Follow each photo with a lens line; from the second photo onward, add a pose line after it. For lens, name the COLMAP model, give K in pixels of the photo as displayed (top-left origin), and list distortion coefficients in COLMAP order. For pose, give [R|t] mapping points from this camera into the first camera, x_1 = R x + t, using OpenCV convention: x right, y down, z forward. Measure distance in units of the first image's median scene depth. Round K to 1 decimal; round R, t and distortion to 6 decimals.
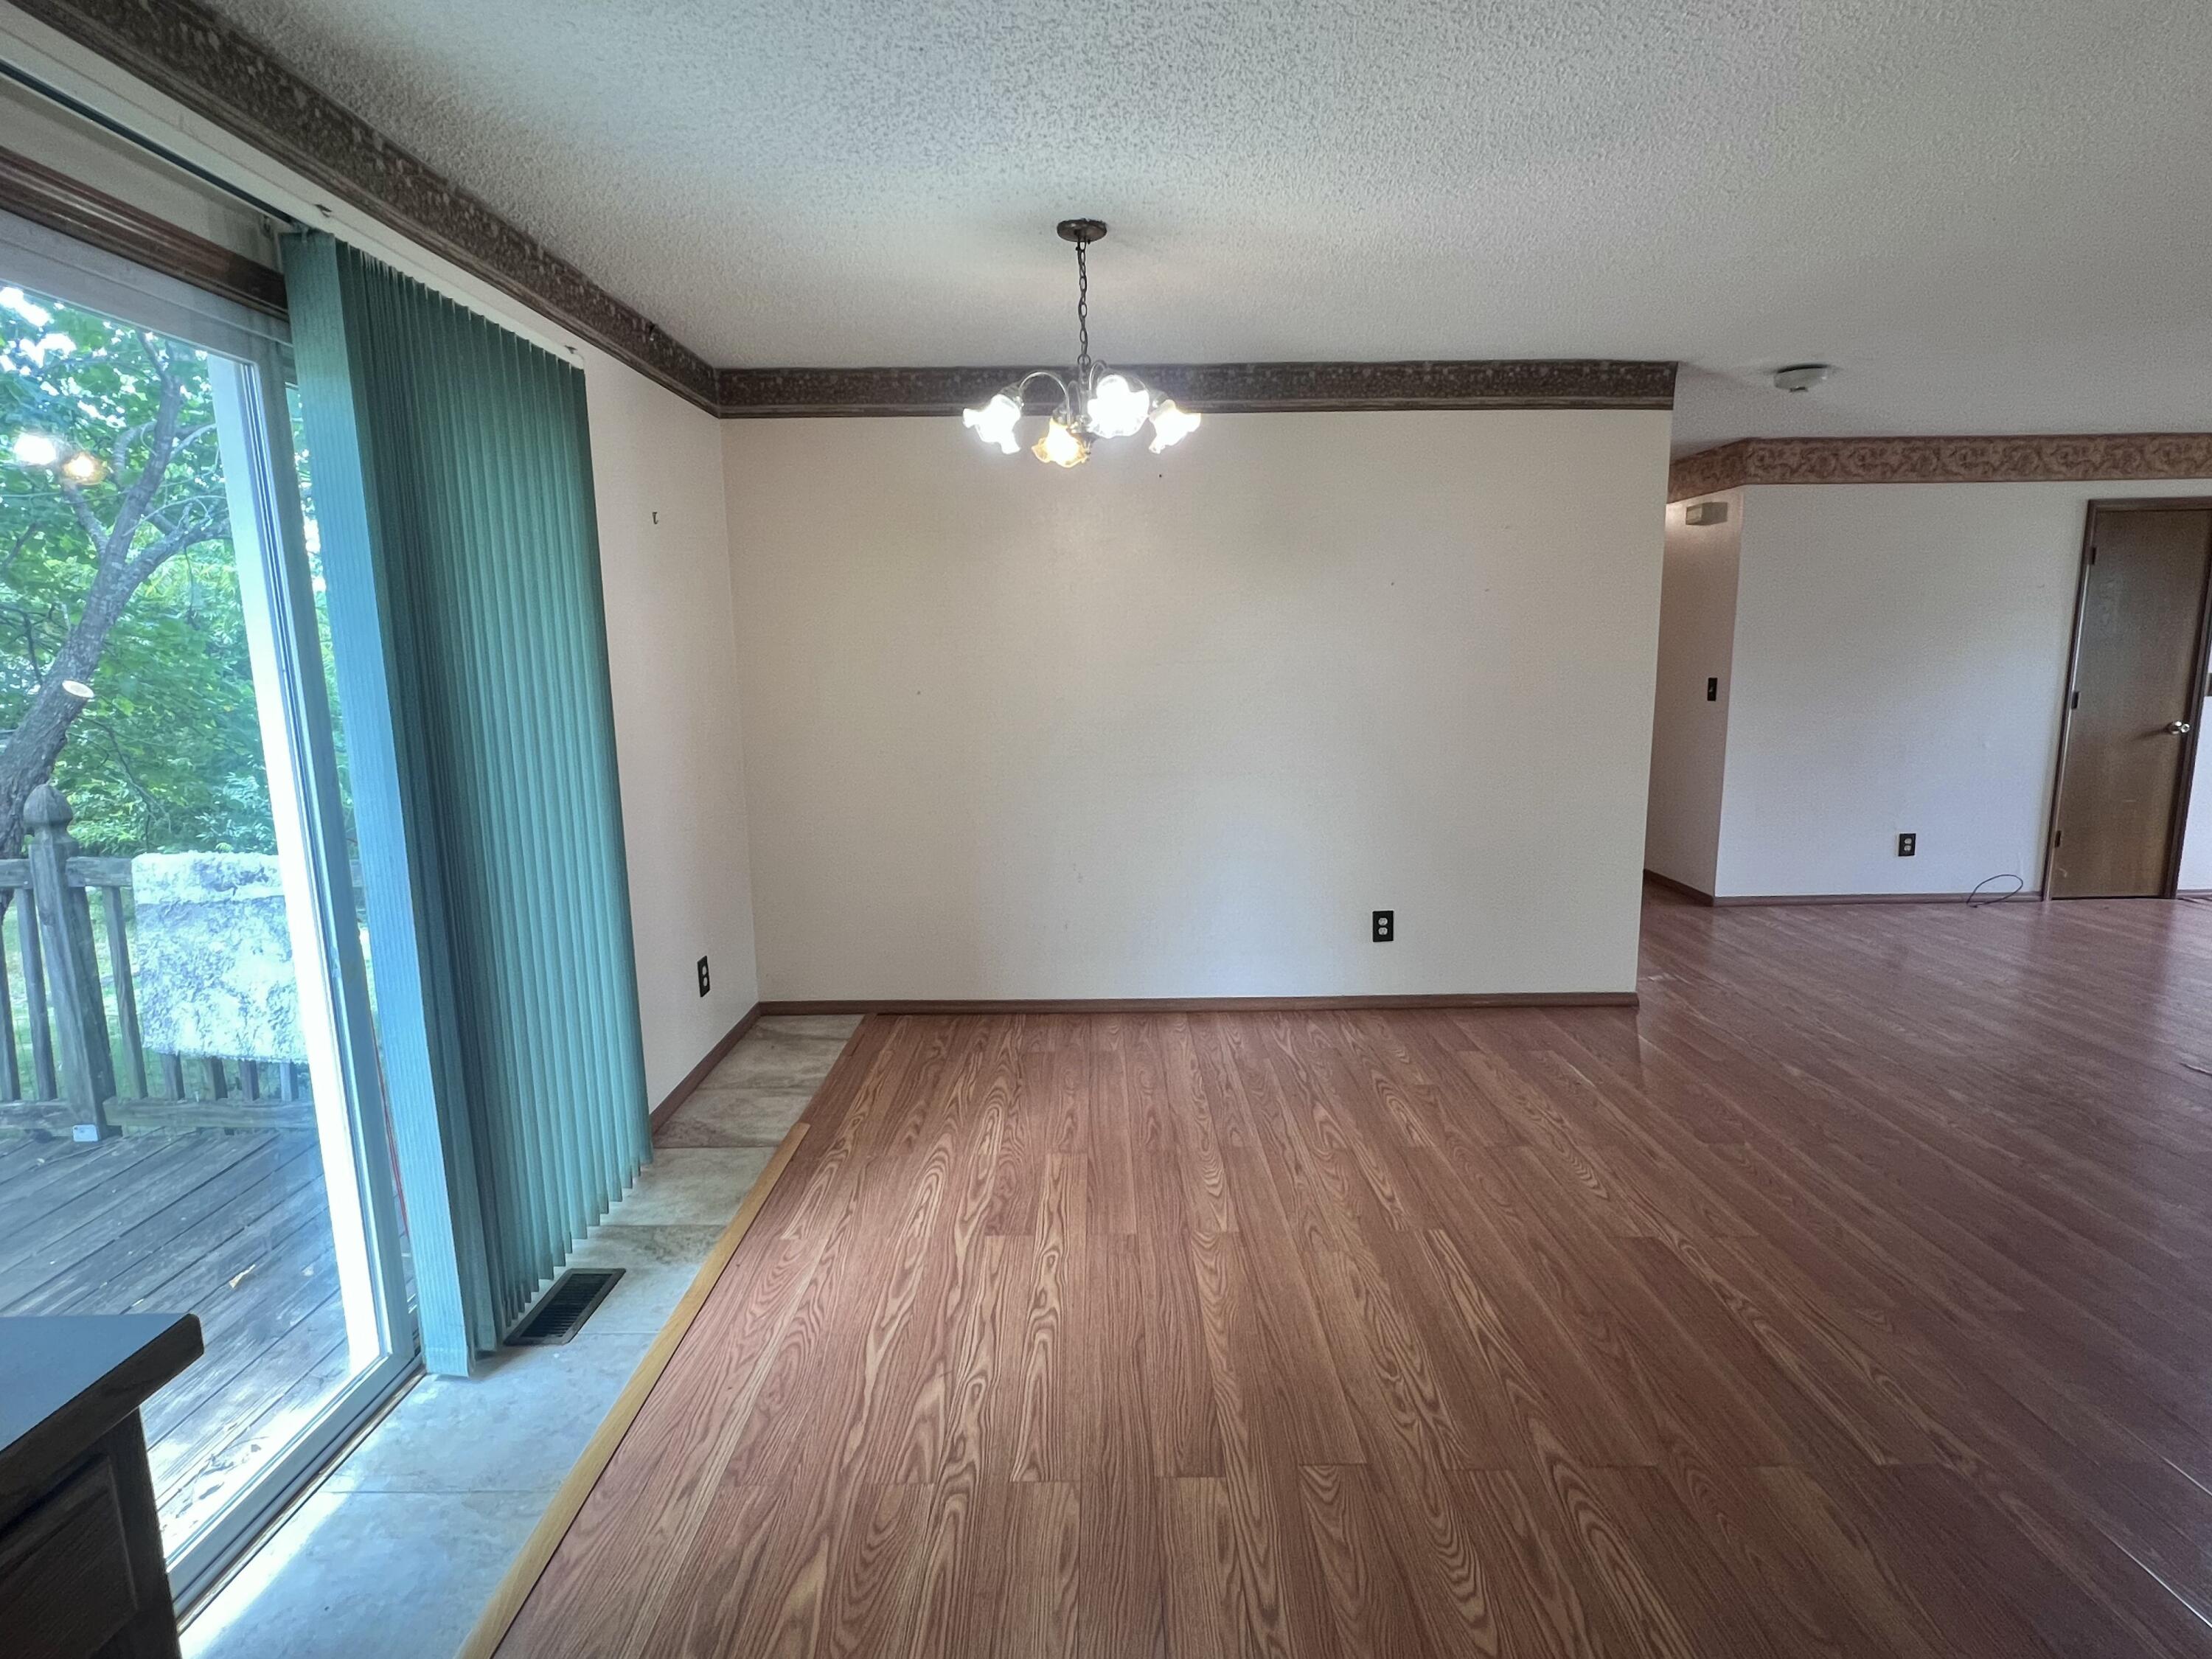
lens RADIAL K [[1136.8, 0, 1106.5], [0, 1136.8, 835.7], [0, 0, 1]] dist [-0.000305, -0.000001]
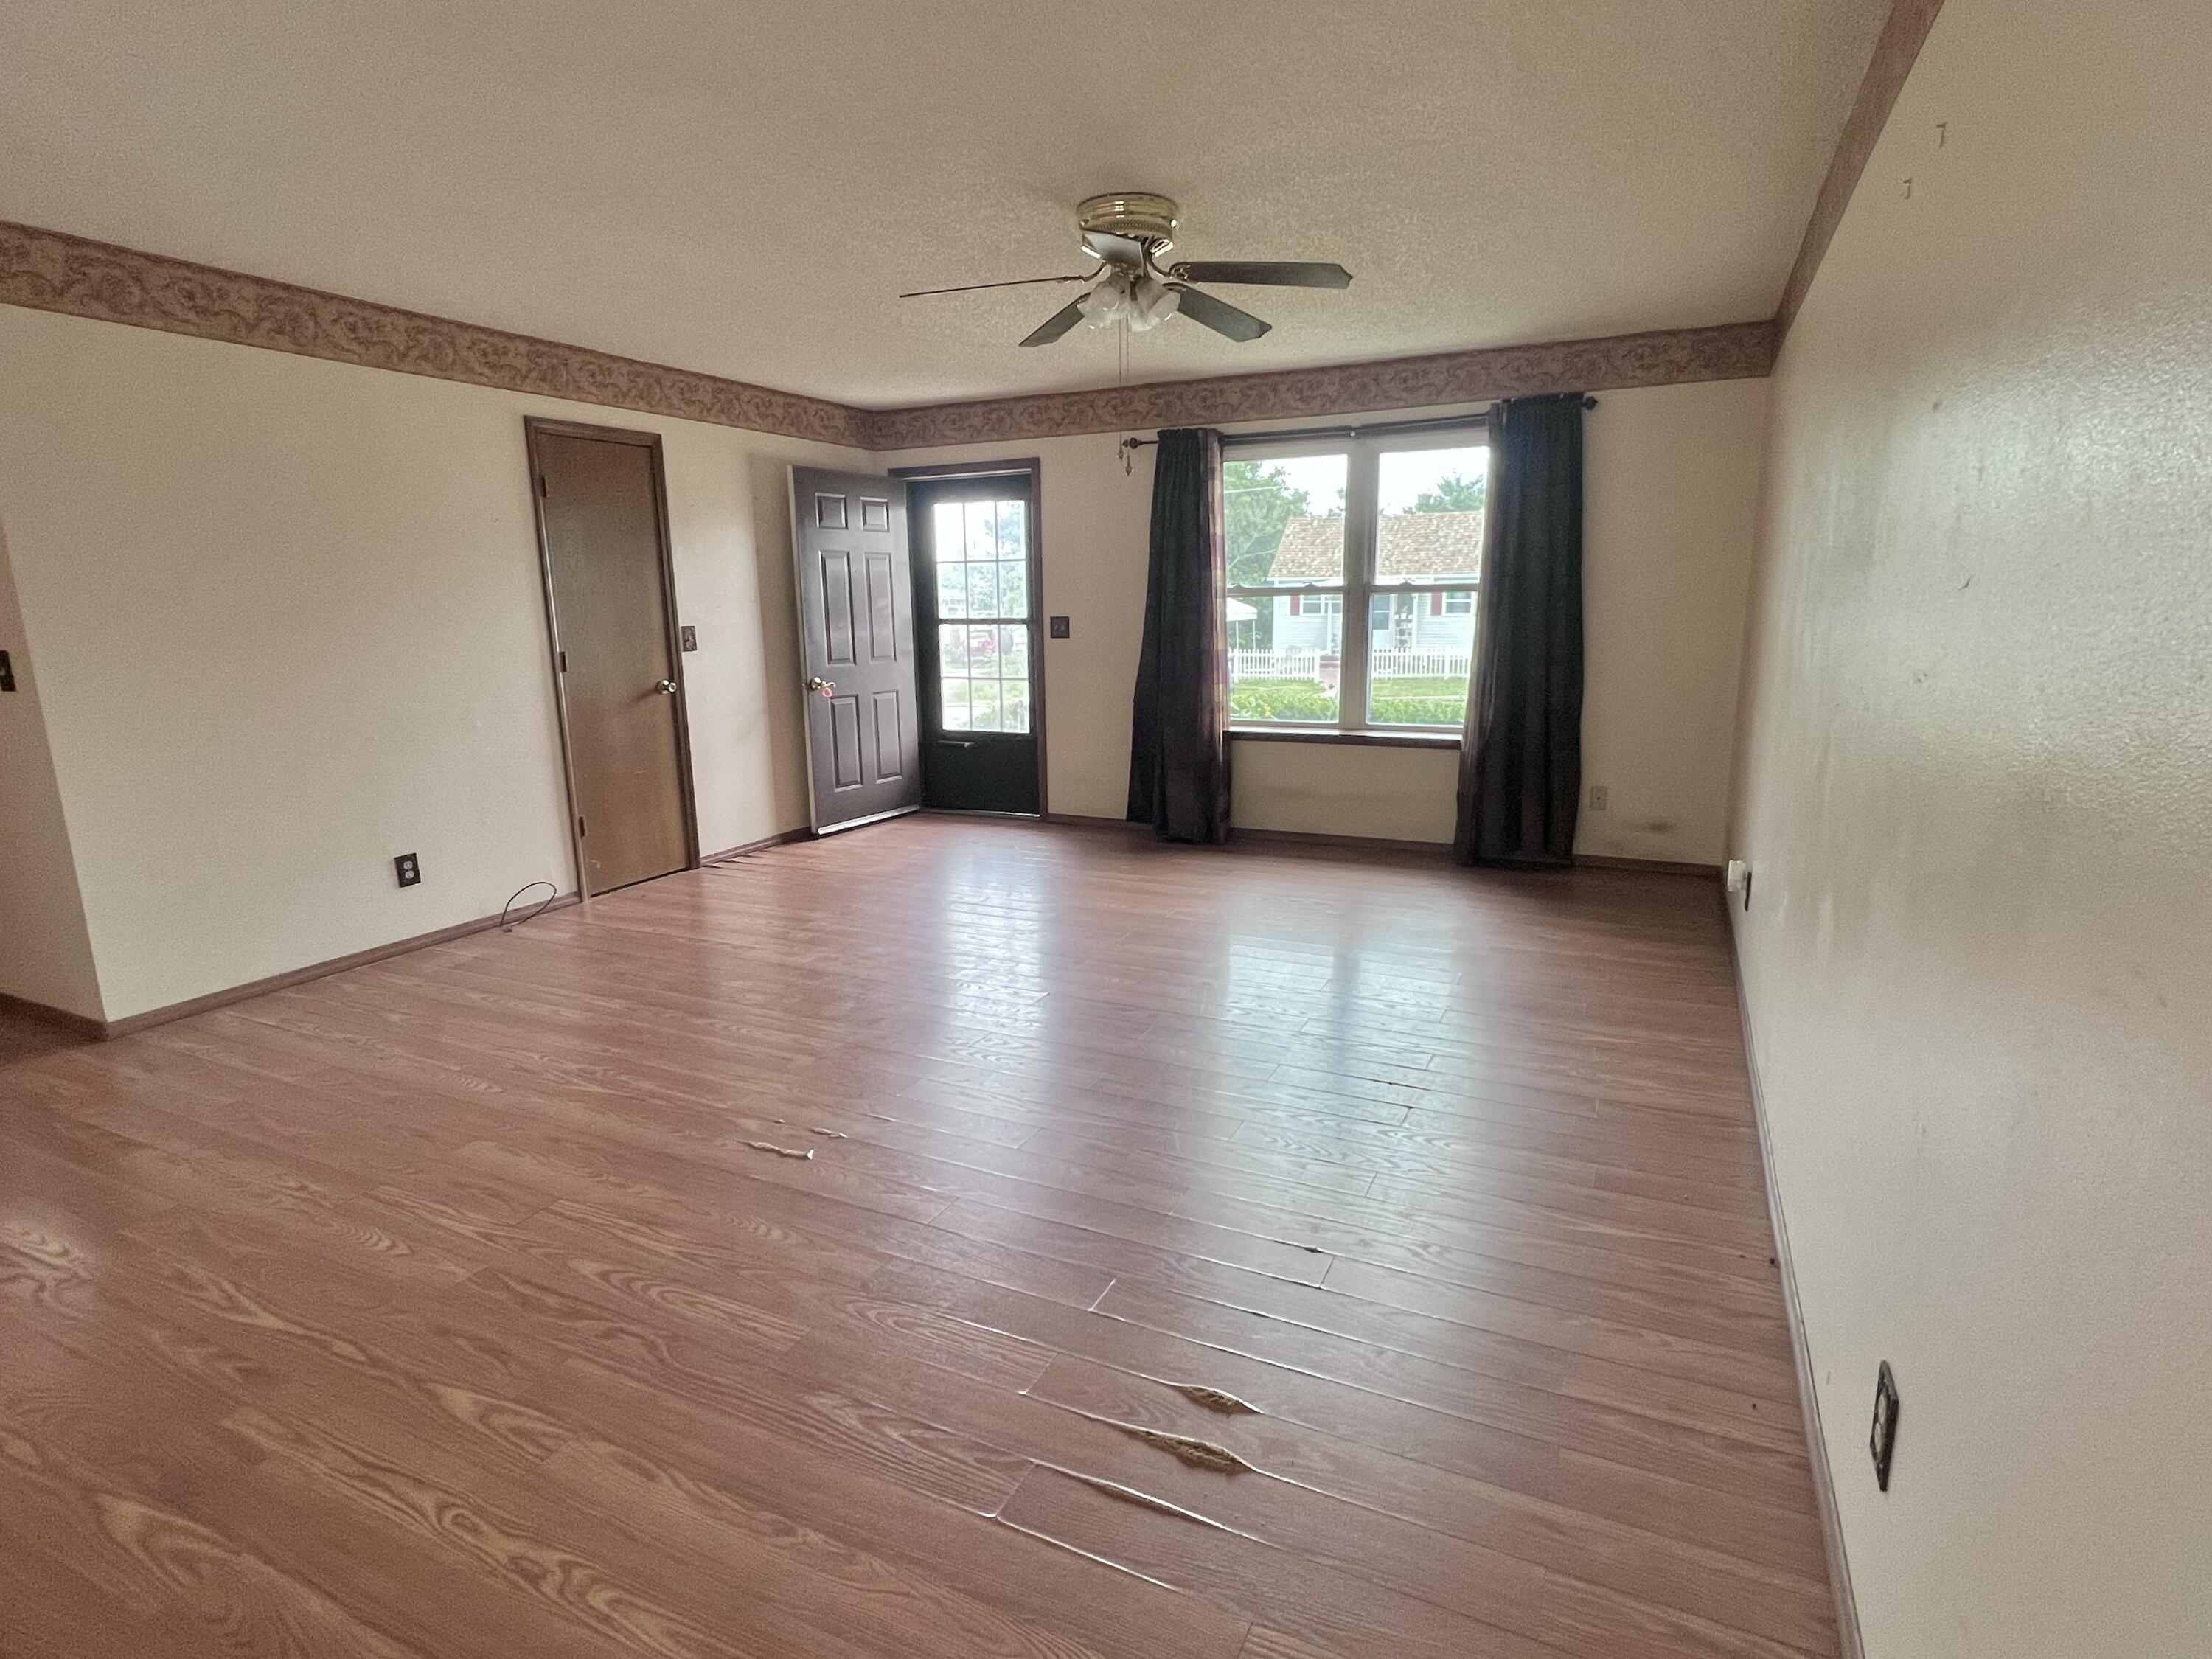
lens RADIAL K [[1136.8, 0, 1106.5], [0, 1136.8, 835.7], [0, 0, 1]] dist [-0.000305, -0.000001]
pose [[0.444030, -0.177945, 0.878164, 0.393680], [0.153431, 0.980705, 0.121144, -0.048909], [-0.882778, 0.080946, 0.462765, 0.390518]]
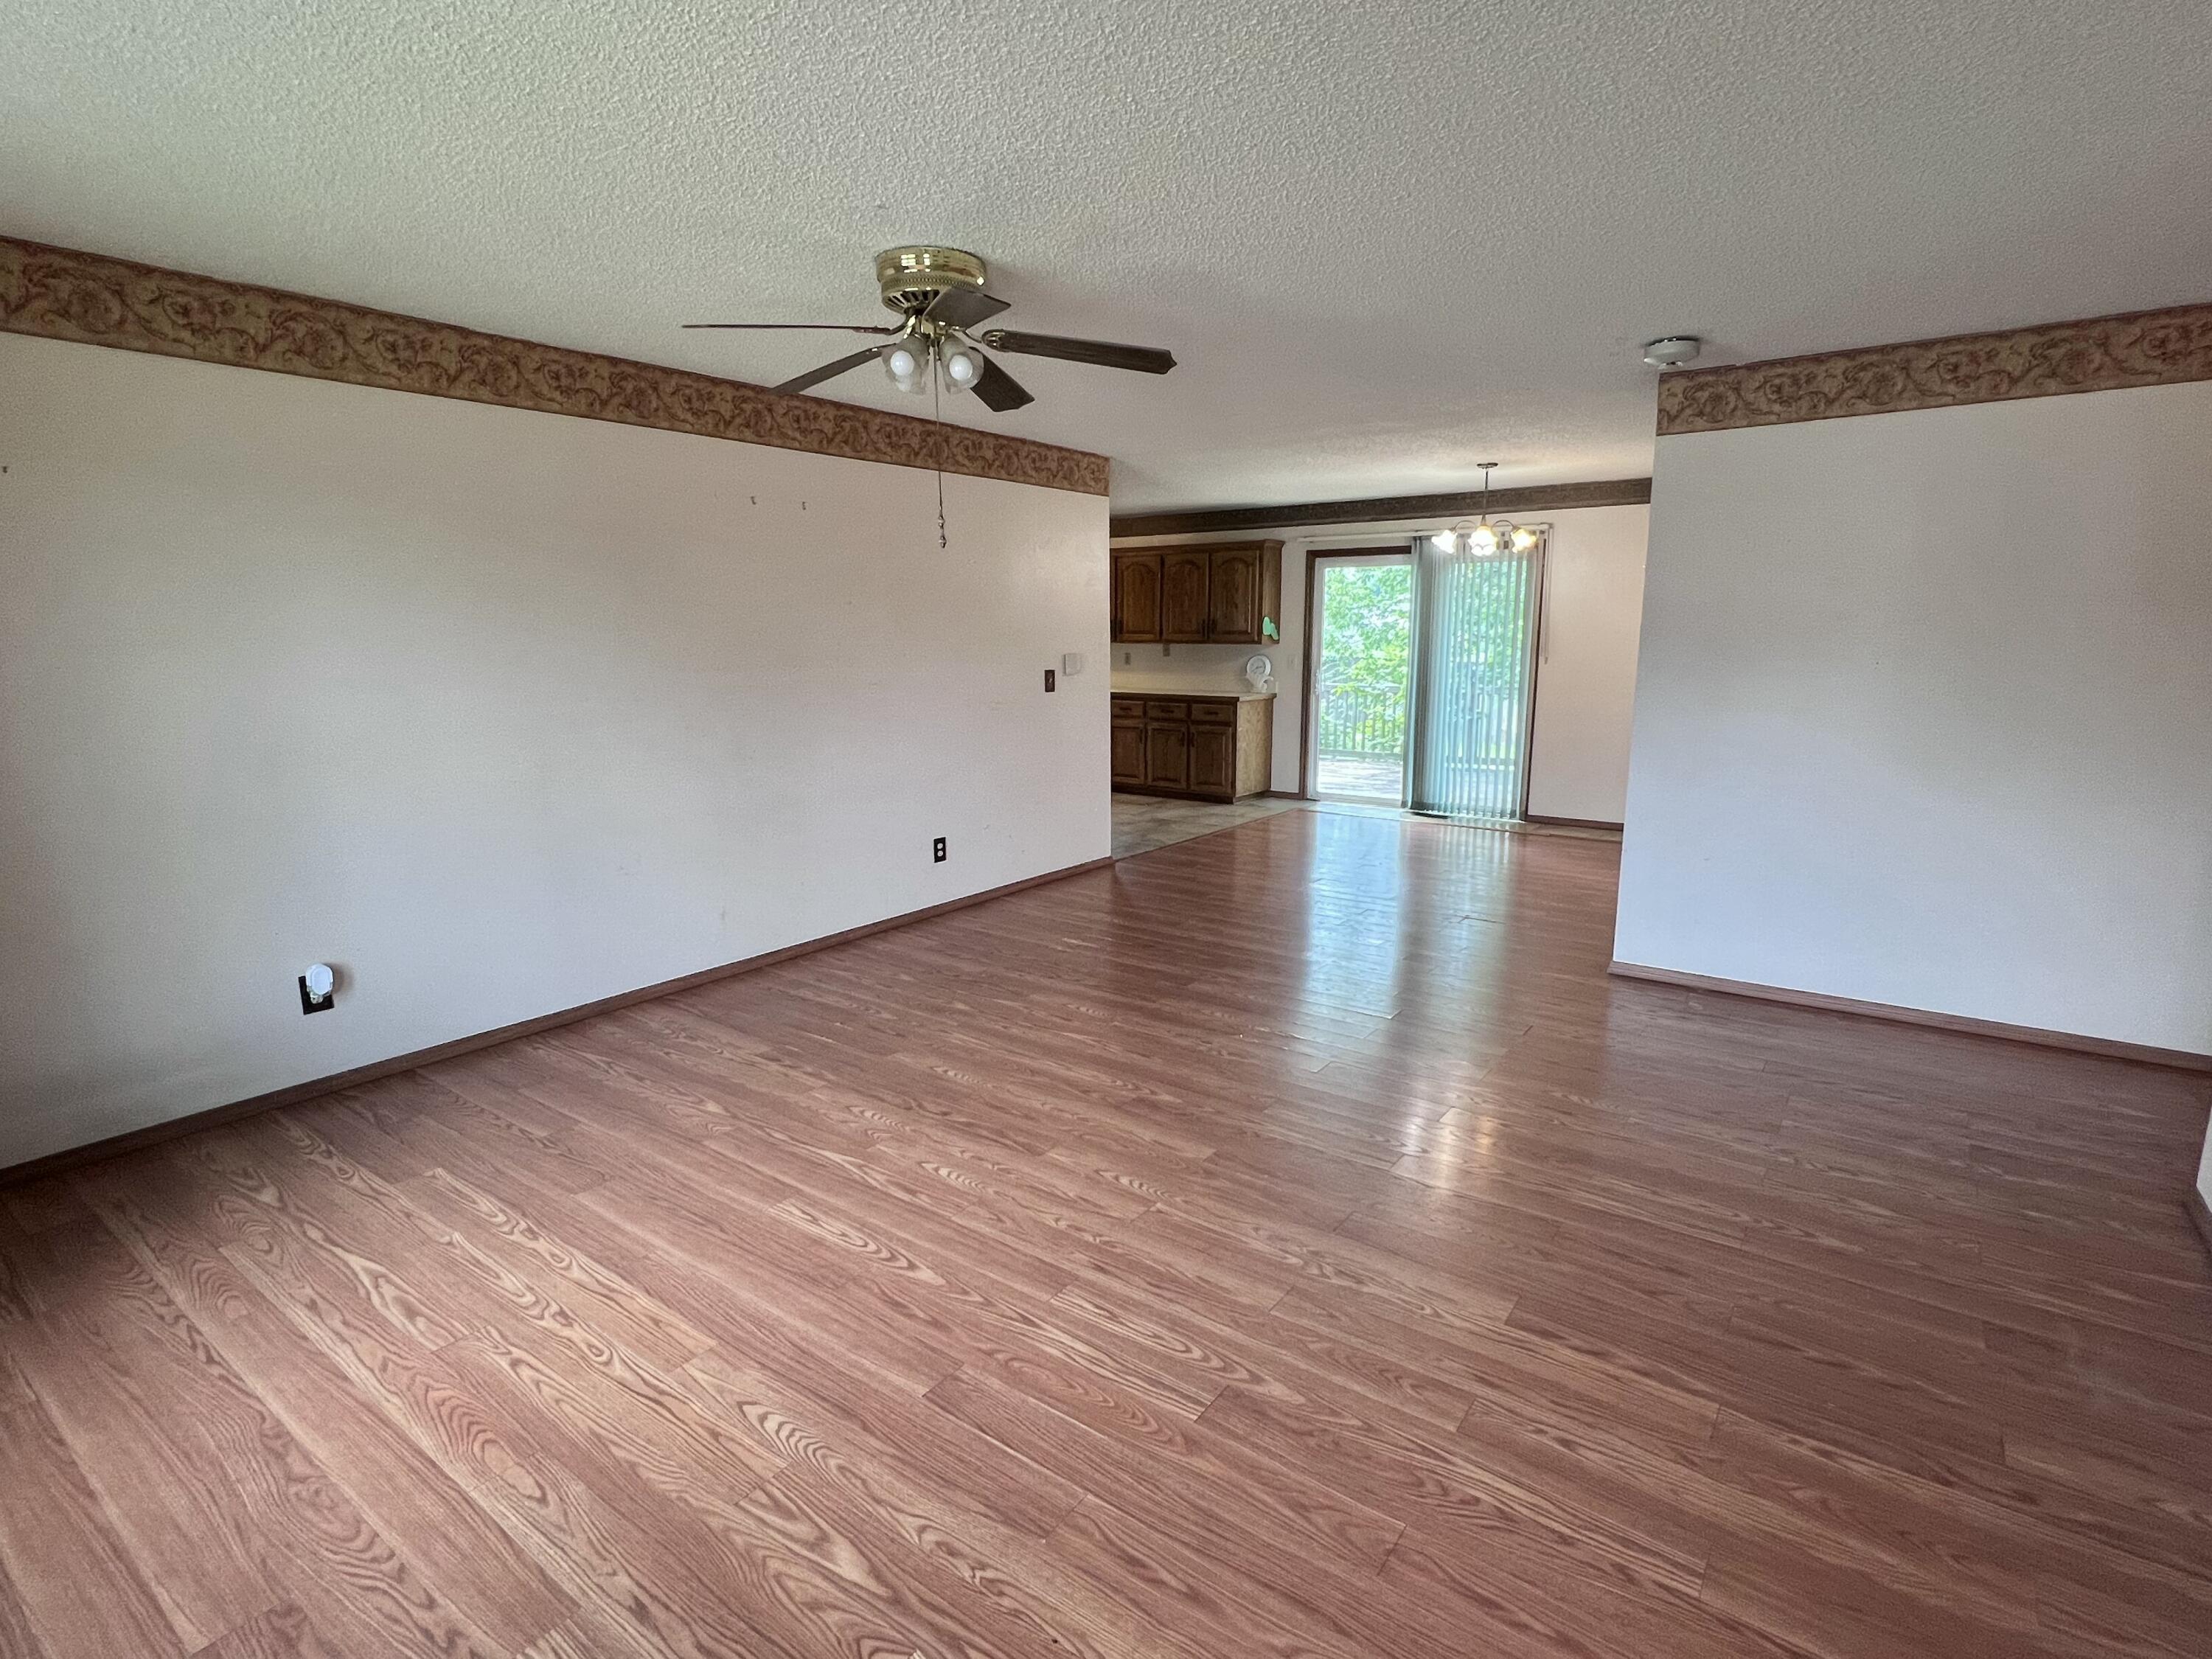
lens RADIAL K [[1100.1, 0, 1106.0], [0, 1100.1, 829.5], [0, 0, 1]] dist [0.001708, -0.001078]
pose [[-0.601773, 0.163262, -0.781802, 1.692841], [-0.115584, 0.950776, 0.287517, -0.246282], [0.790259, 0.263383, -0.553281, 1.269481]]
